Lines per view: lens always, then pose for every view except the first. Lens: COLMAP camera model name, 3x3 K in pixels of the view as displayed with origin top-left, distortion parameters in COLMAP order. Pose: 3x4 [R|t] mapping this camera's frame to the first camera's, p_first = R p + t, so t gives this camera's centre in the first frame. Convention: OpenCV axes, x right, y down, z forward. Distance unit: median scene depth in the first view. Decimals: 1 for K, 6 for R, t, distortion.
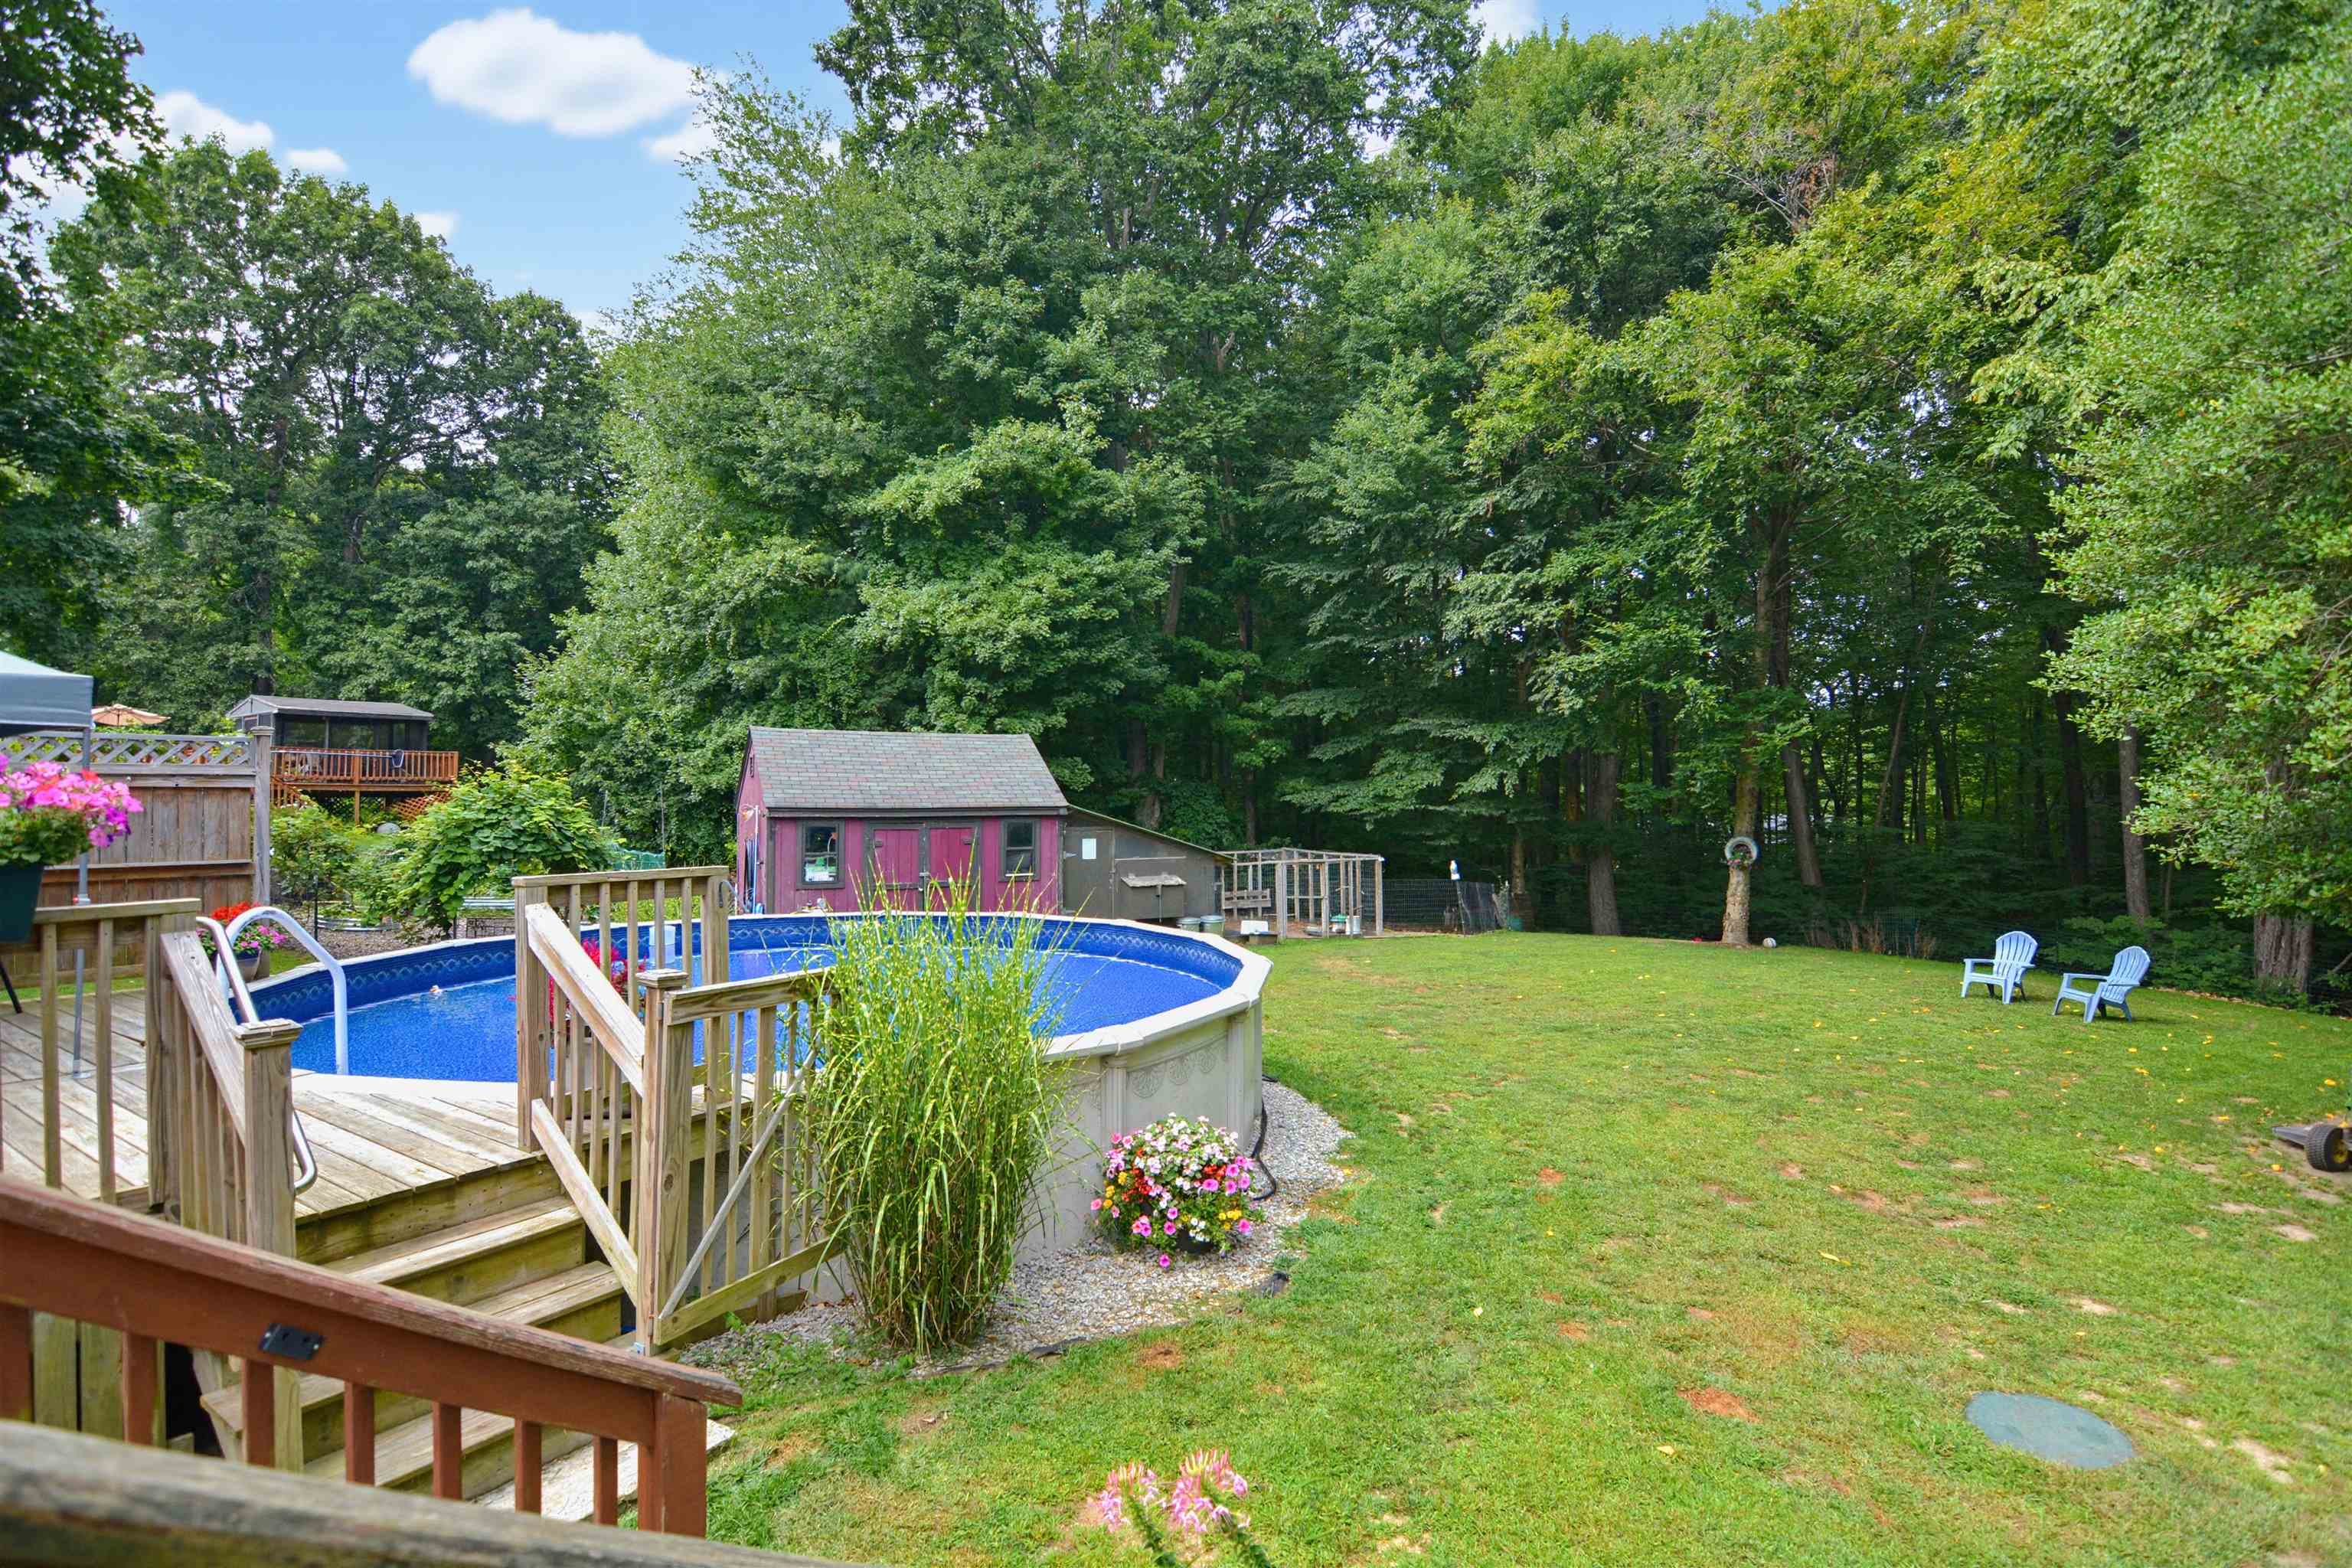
lens RADIAL K [[1142.8, 0, 1181.9], [0, 1142.8, 784.9], [0, 0, 1]] dist [-0.014417, -0.006518]
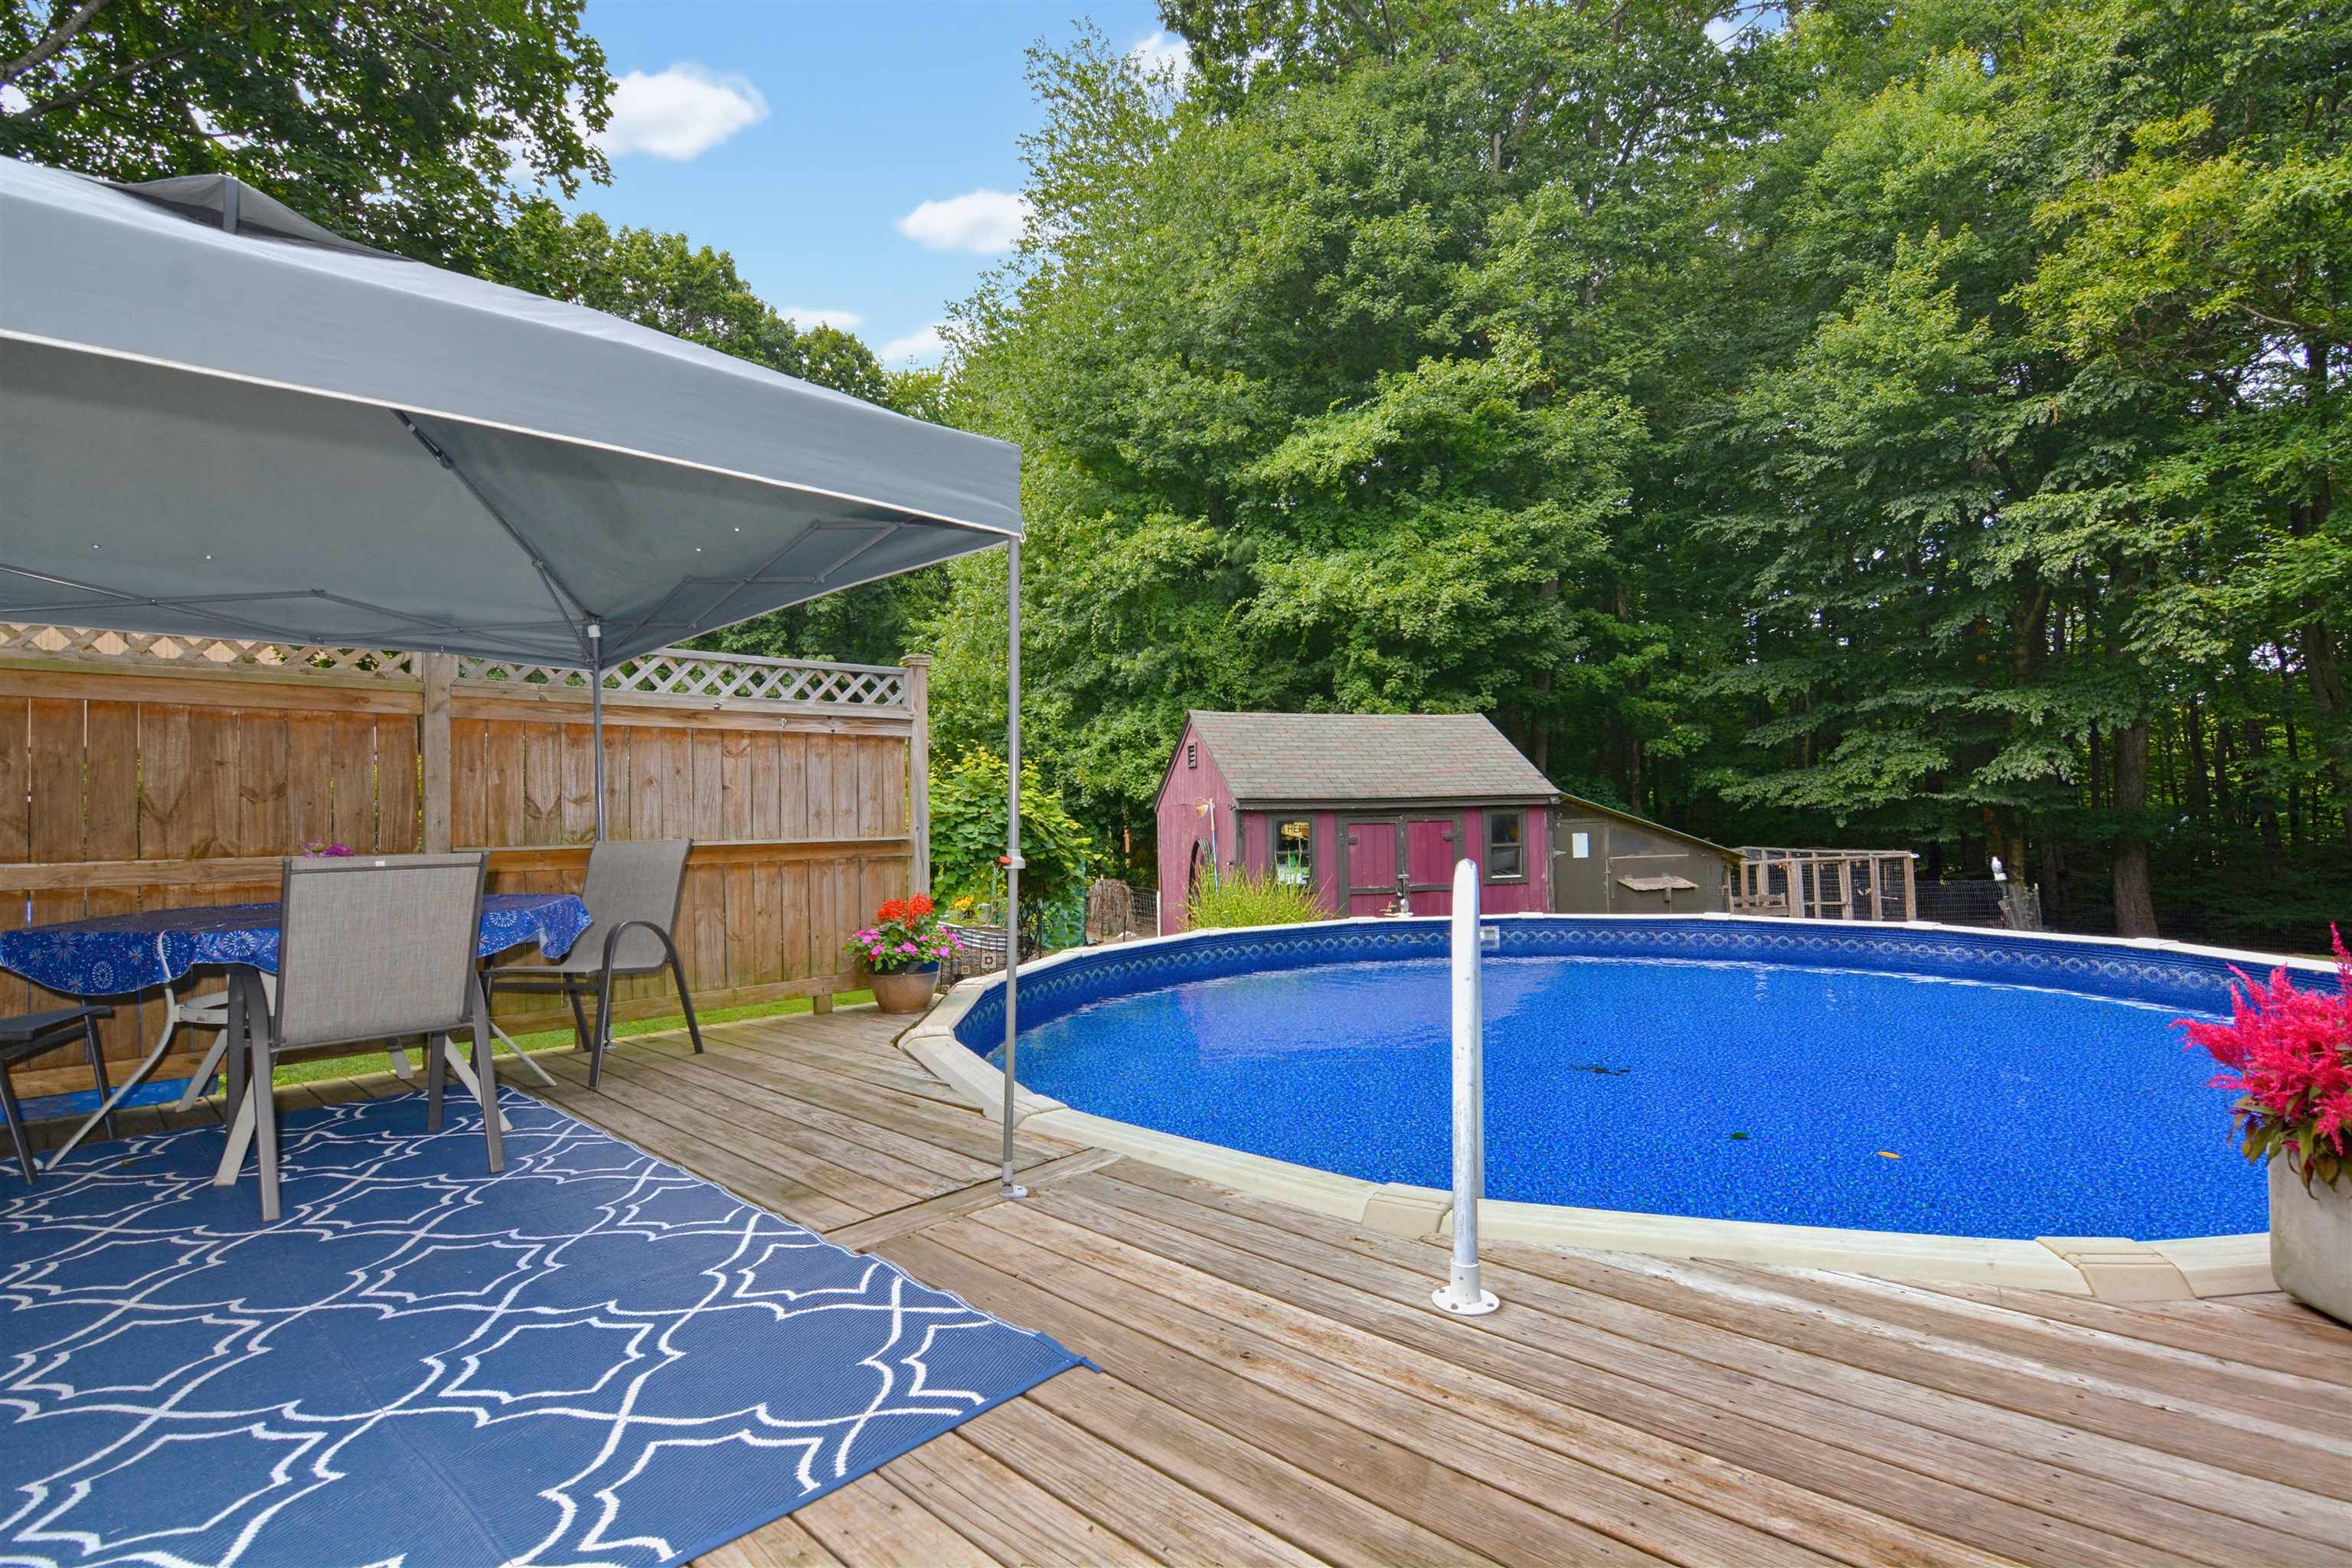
lens RADIAL K [[1142.8, 0, 1177.3], [0, 1142.8, 799.6], [0, 0, 1]] dist [-0.014417, -0.006518]
pose [[0.981952, -0.022555, -0.187783, -0.176723], [0.021649, 0.999742, -0.006872, 0.018072], [0.187889, 0.002683, 0.982187, 0.103684]]
